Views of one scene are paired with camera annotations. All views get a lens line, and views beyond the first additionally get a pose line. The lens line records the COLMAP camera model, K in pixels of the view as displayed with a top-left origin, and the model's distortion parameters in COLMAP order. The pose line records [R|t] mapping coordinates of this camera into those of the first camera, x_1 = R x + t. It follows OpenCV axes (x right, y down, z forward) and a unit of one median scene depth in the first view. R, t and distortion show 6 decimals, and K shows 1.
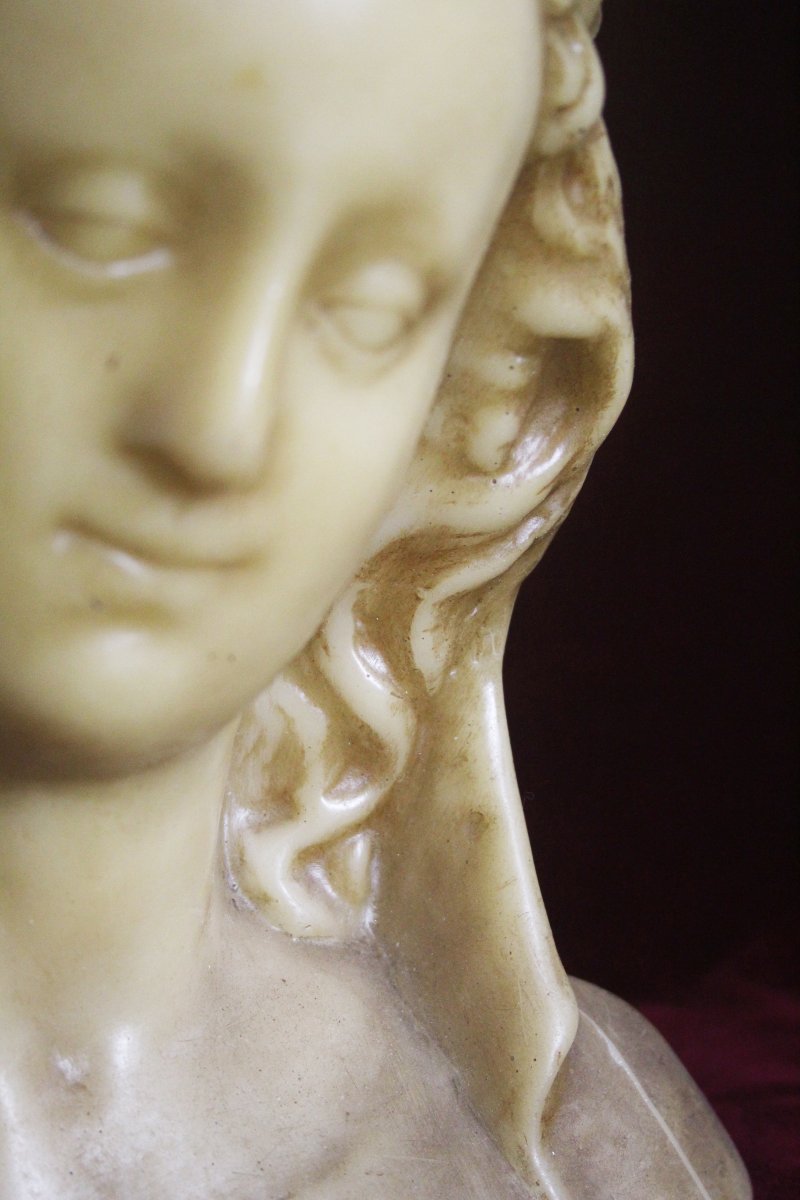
lens RADIAL K [[2233.9, 0, 397.4], [0, 2233.9, 601.8], [0, 0, 1]] dist [0.011315, 0.000000]
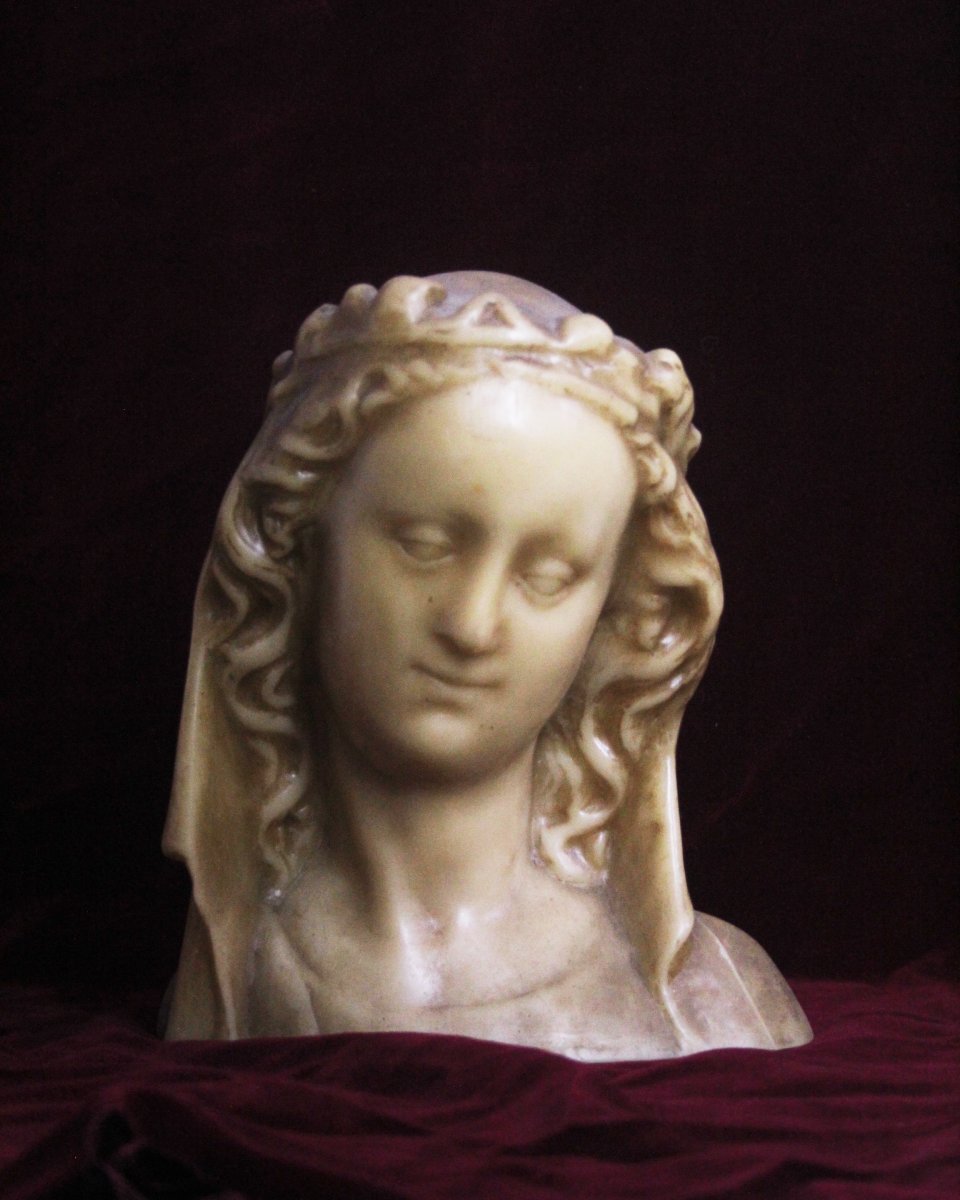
lens RADIAL K [[2842.1, 0, 500.6], [0, 2842.1, 548.2], [0, 0, 1]] dist [0.054261, 0.000000]
pose [[0.950903, 0.010451, -0.309313, 0.706432], [-0.040740, 0.994960, -0.091625, 0.092127], [0.306797, 0.099728, 0.946536, -1.499050]]
